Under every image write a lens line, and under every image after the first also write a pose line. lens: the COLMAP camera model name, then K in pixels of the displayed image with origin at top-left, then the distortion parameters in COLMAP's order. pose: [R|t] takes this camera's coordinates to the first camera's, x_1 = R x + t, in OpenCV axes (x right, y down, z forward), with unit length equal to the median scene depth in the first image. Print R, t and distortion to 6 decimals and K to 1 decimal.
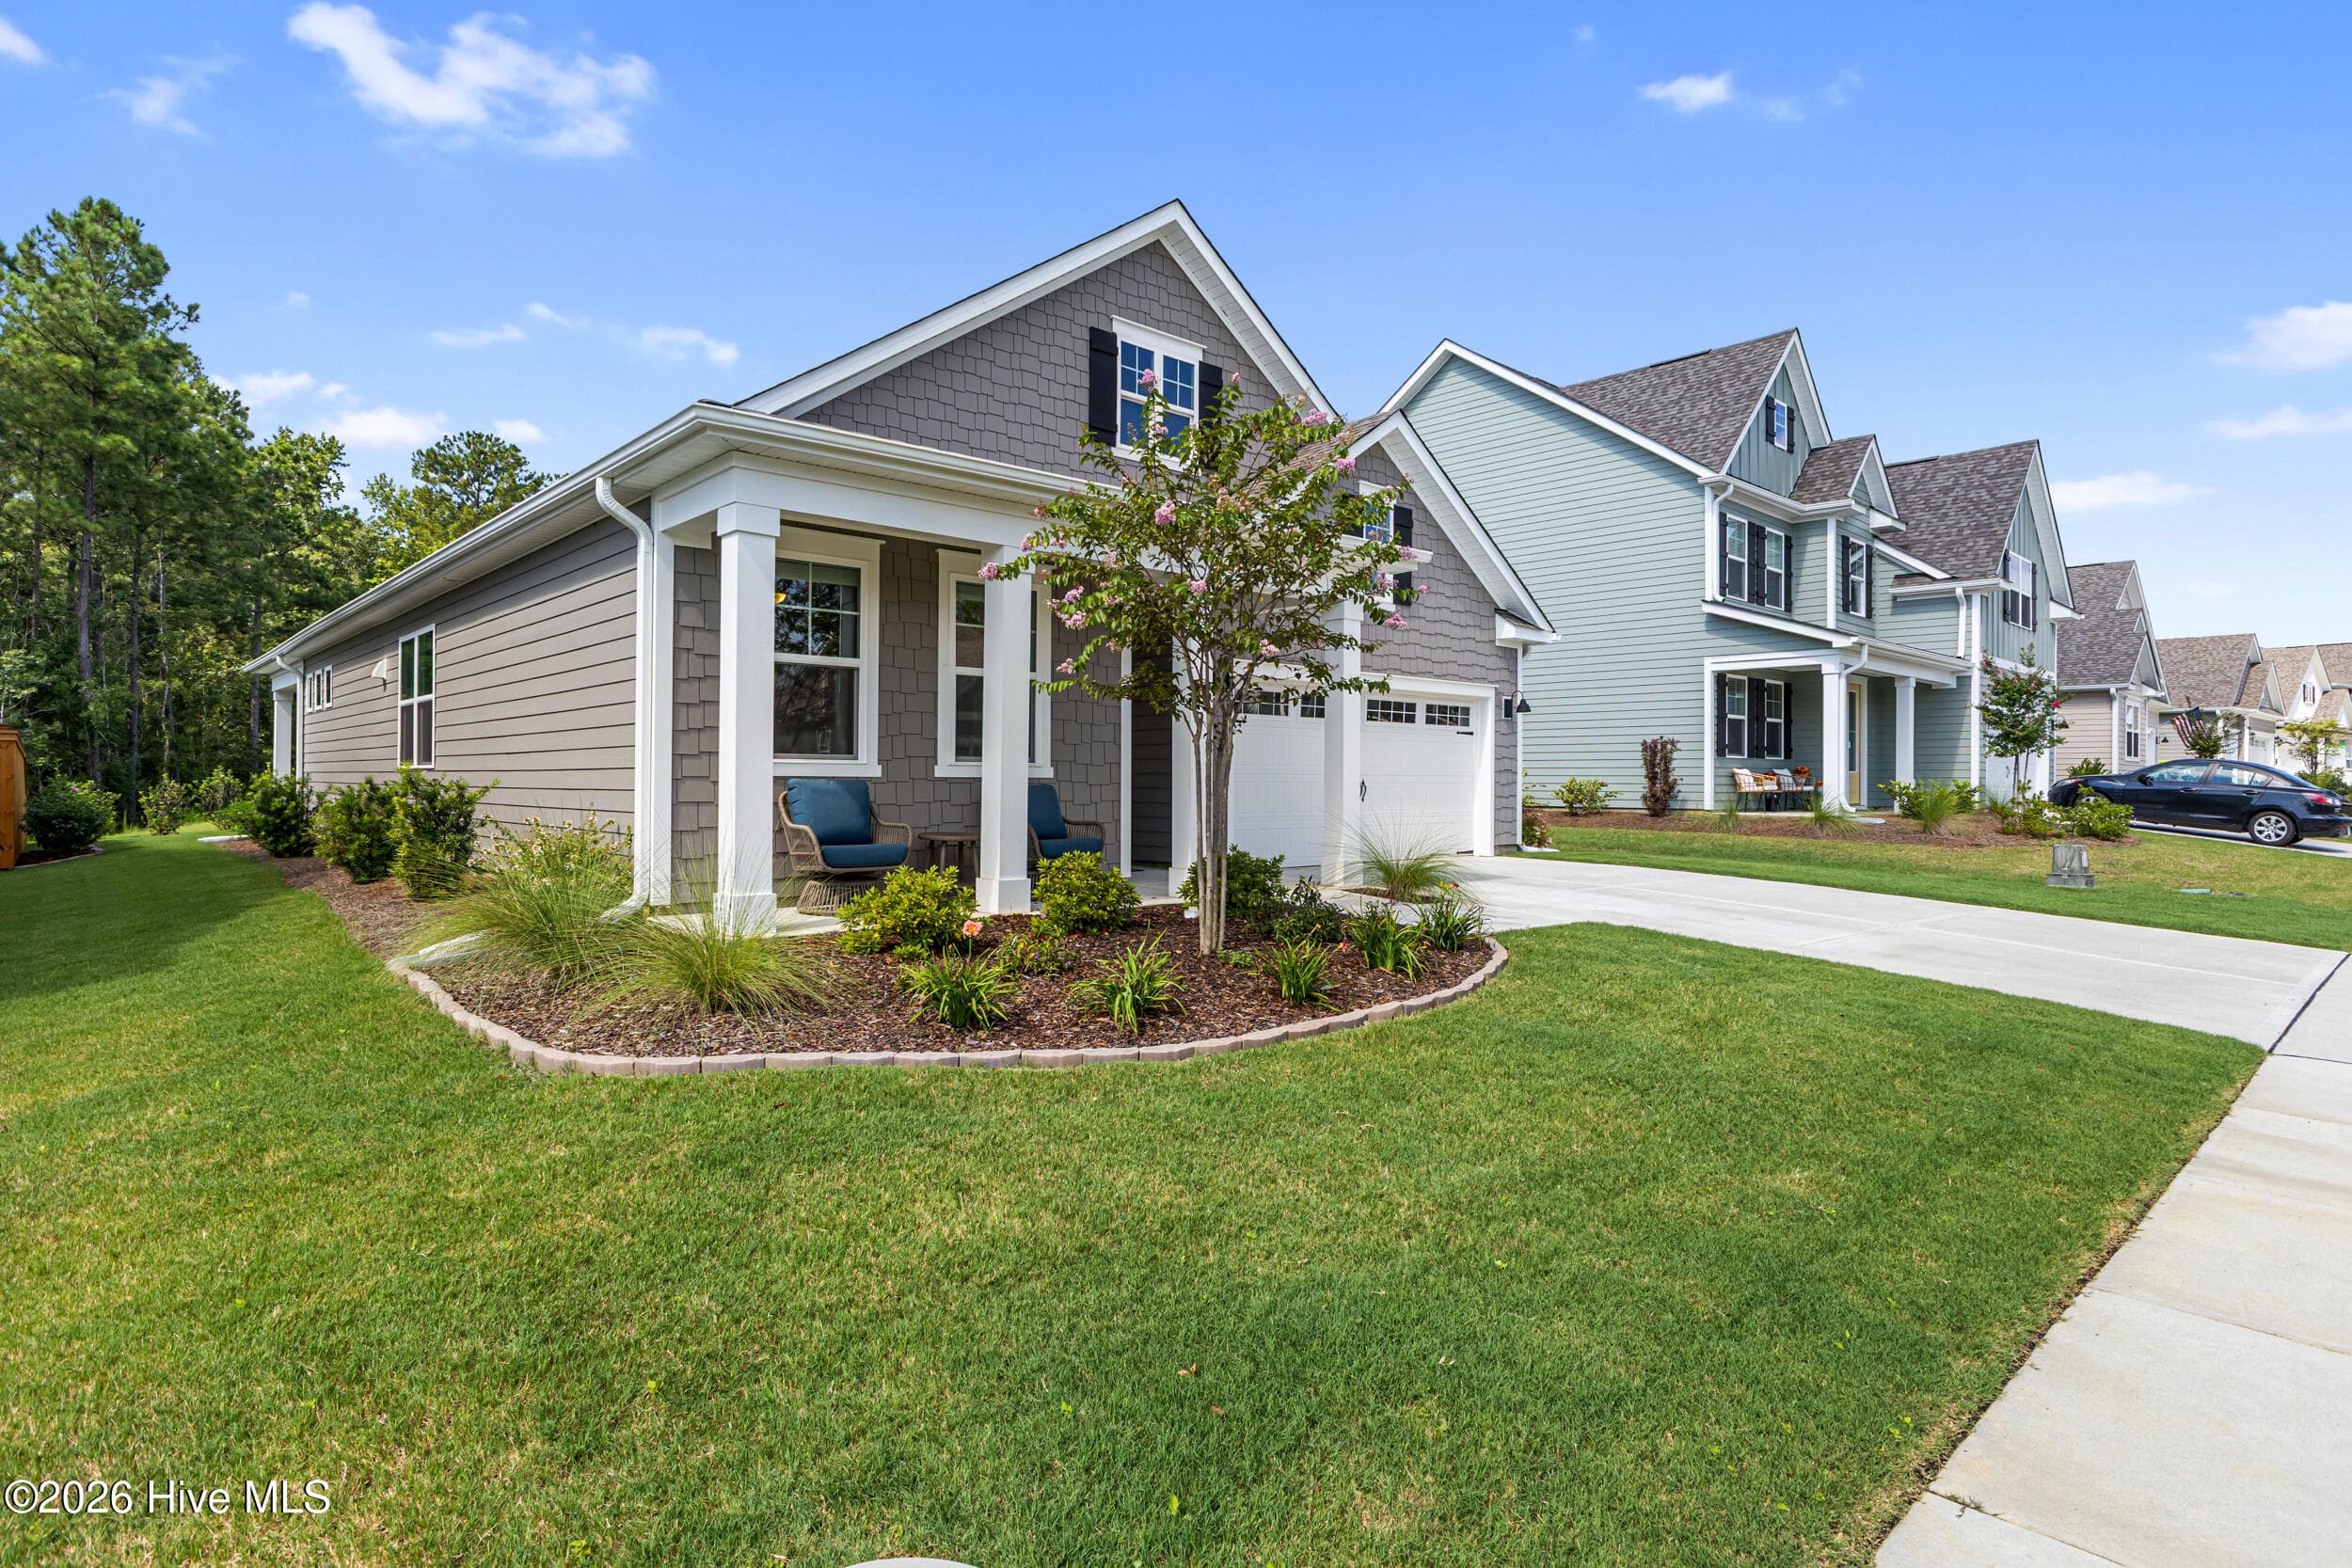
lens RADIAL K [[1241.1, 0, 1178.7], [0, 1241.1, 758.4], [0, 0, 1]] dist [-0.004386, -0.004275]
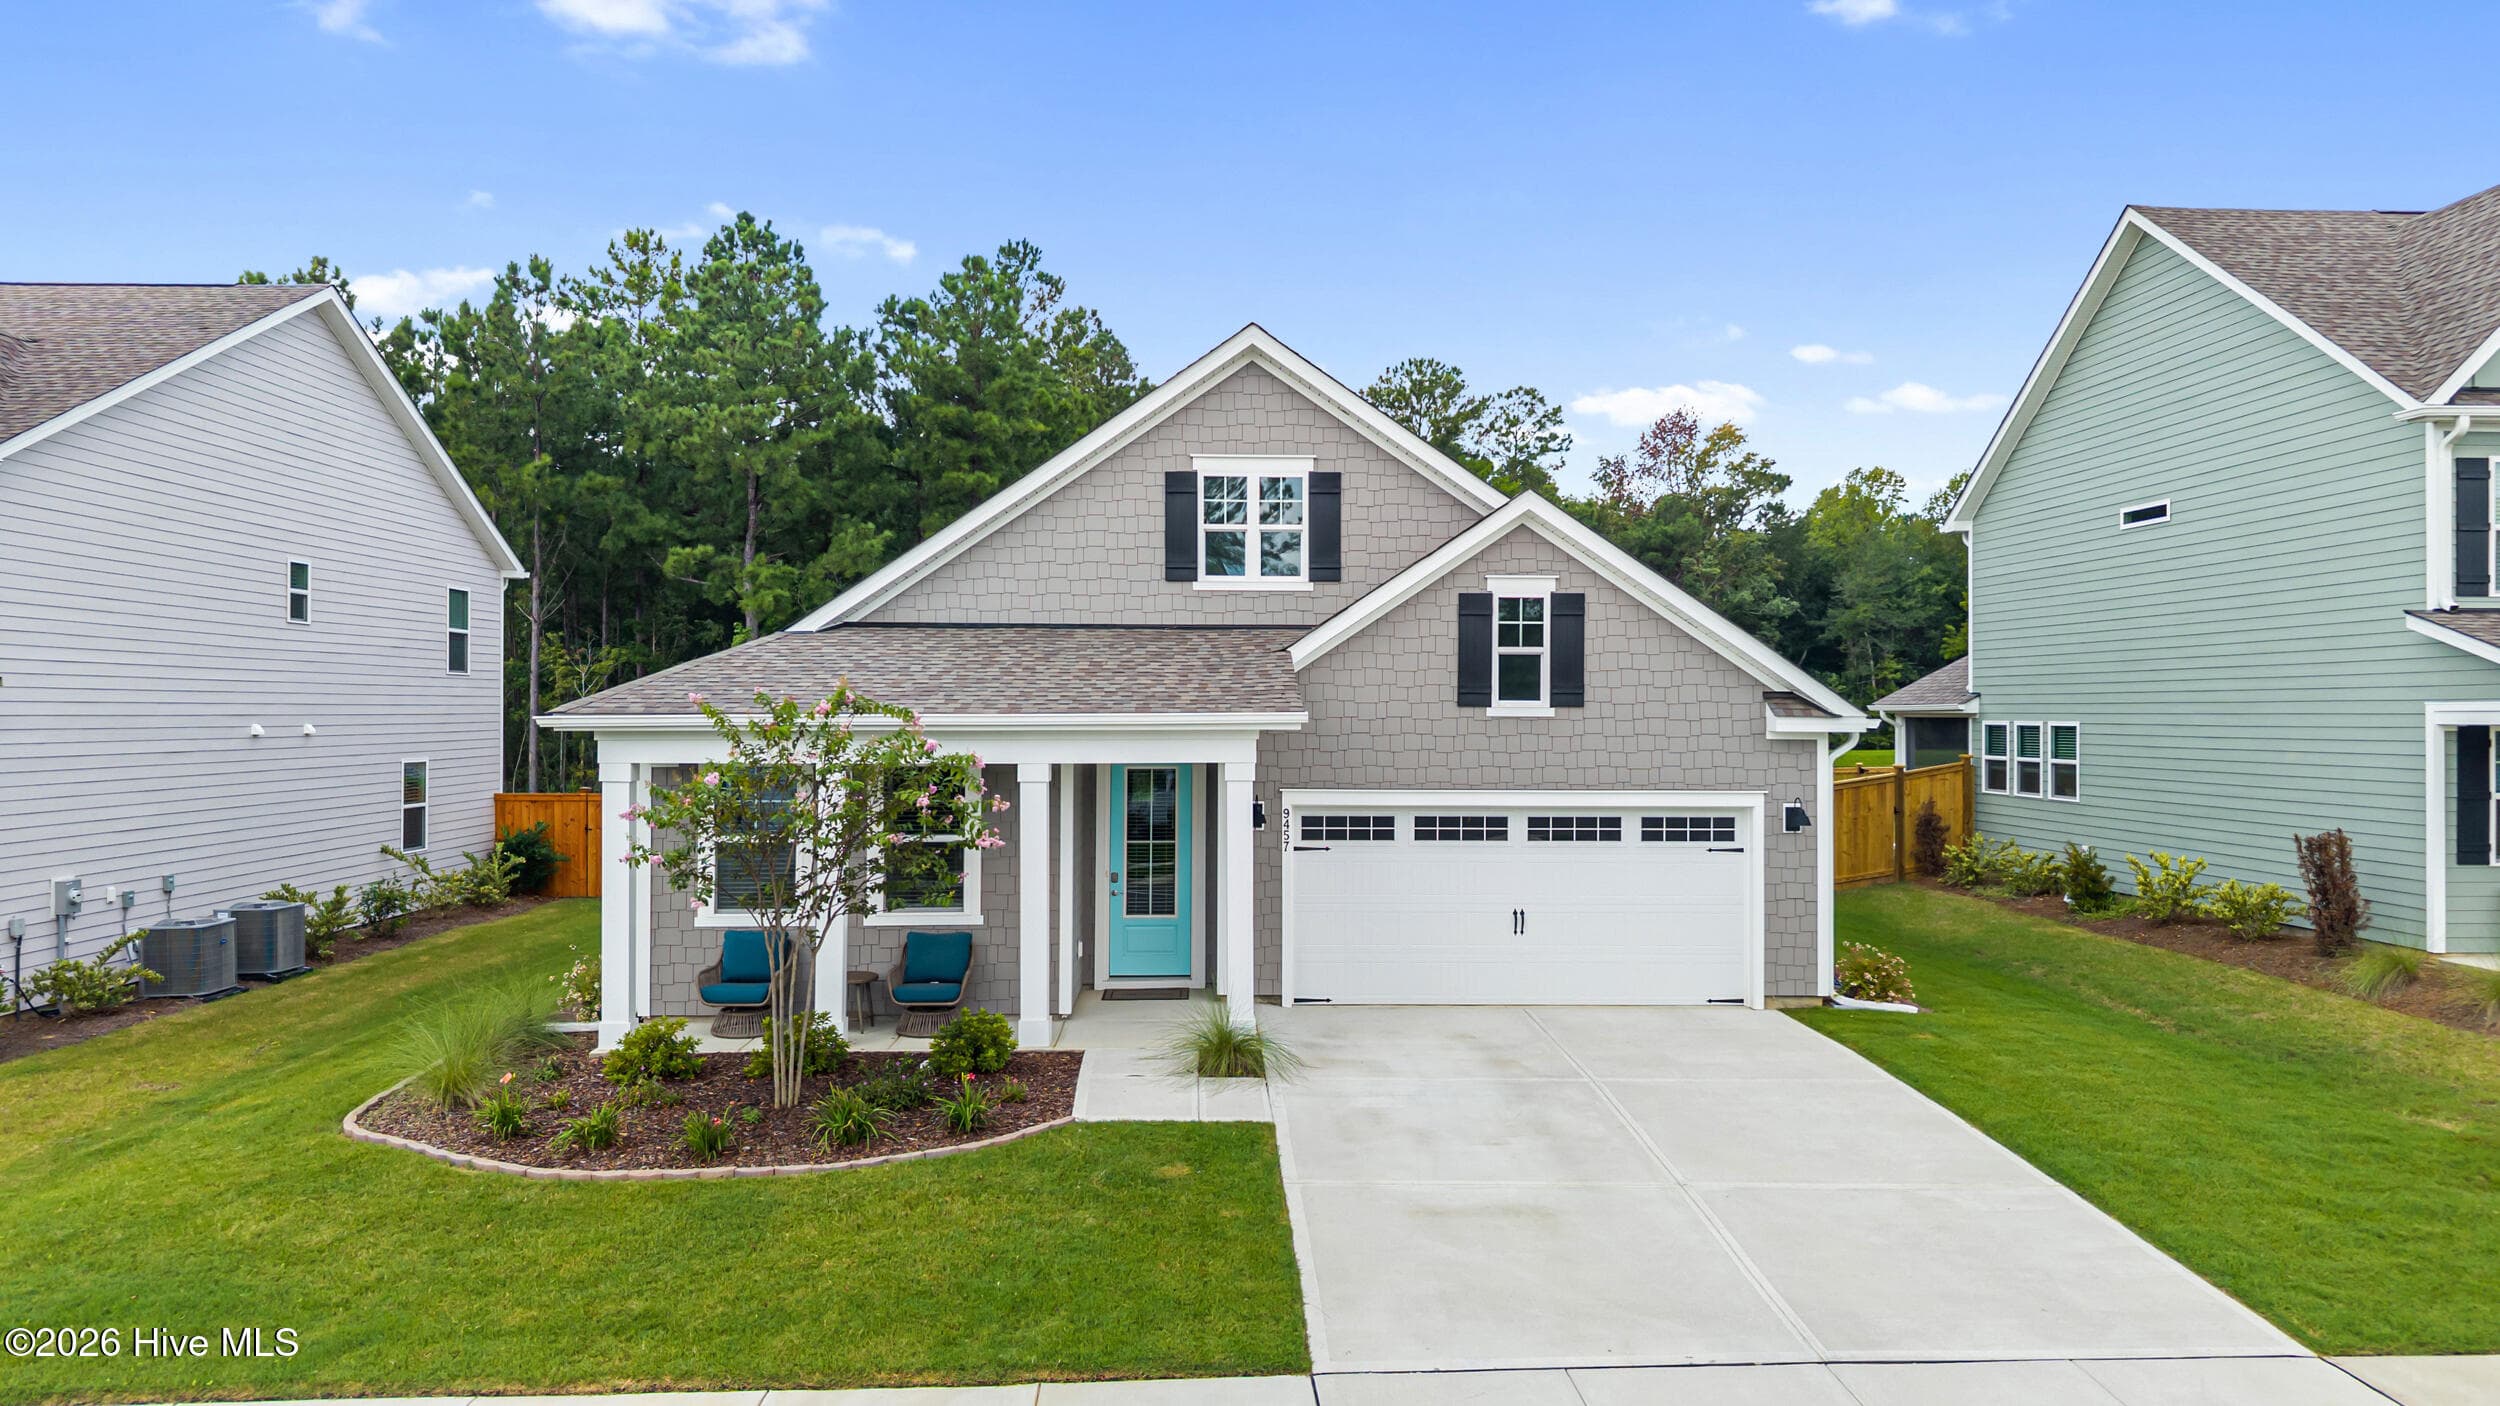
lens RADIAL K [[1651.2, 0, 1248.9], [0, 1651.2, 715.3], [0, 0, 1]] dist [0.054124, -0.066840]
pose [[0.753270, -0.005066, -0.657692, 0.842224], [0.014641, 0.999852, 0.009066, -0.144718], [0.657549, -0.016458, 0.753232, -0.005994]]
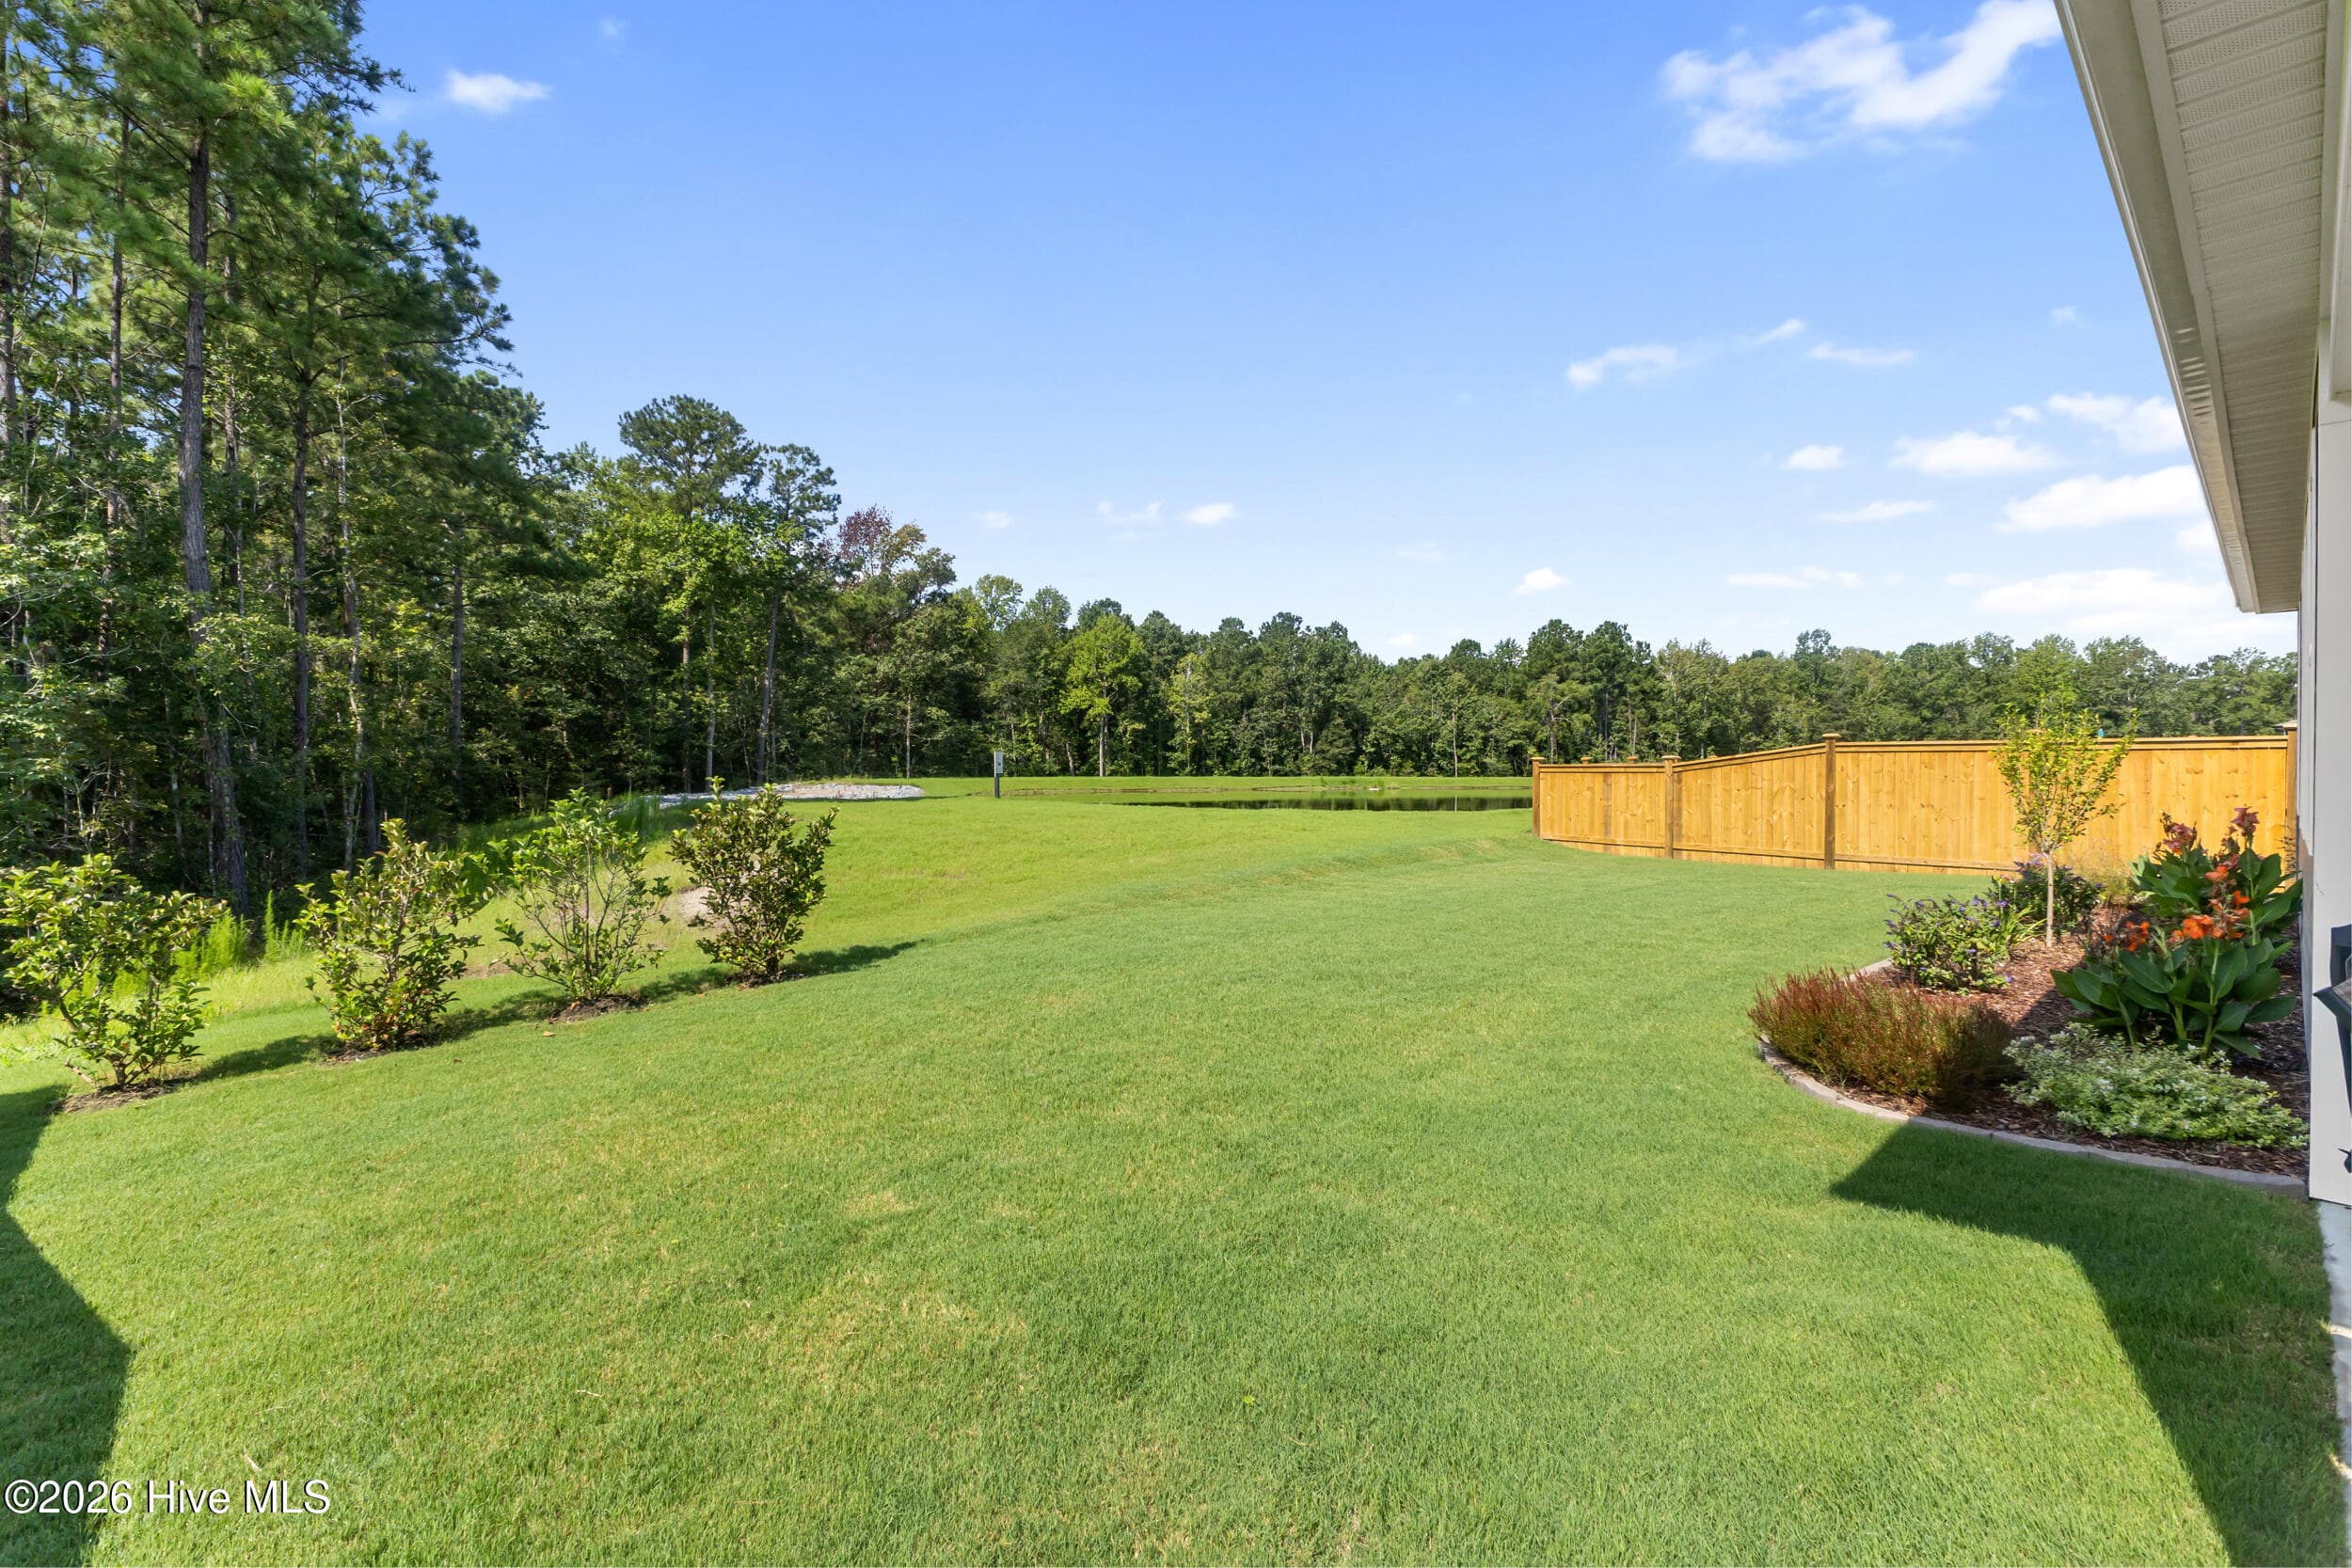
lens RADIAL K [[1001.5, 0, 1175.7], [0, 1001.5, 773.3], [0, 0, 1]] dist [0.007161, -0.001567]
pose [[0.999947, -0.003673, -0.009573, -1.331882], [0.003890, 0.999734, 0.022747, -0.014252], [0.009487, -0.022783, 0.999695, 1.562180]]
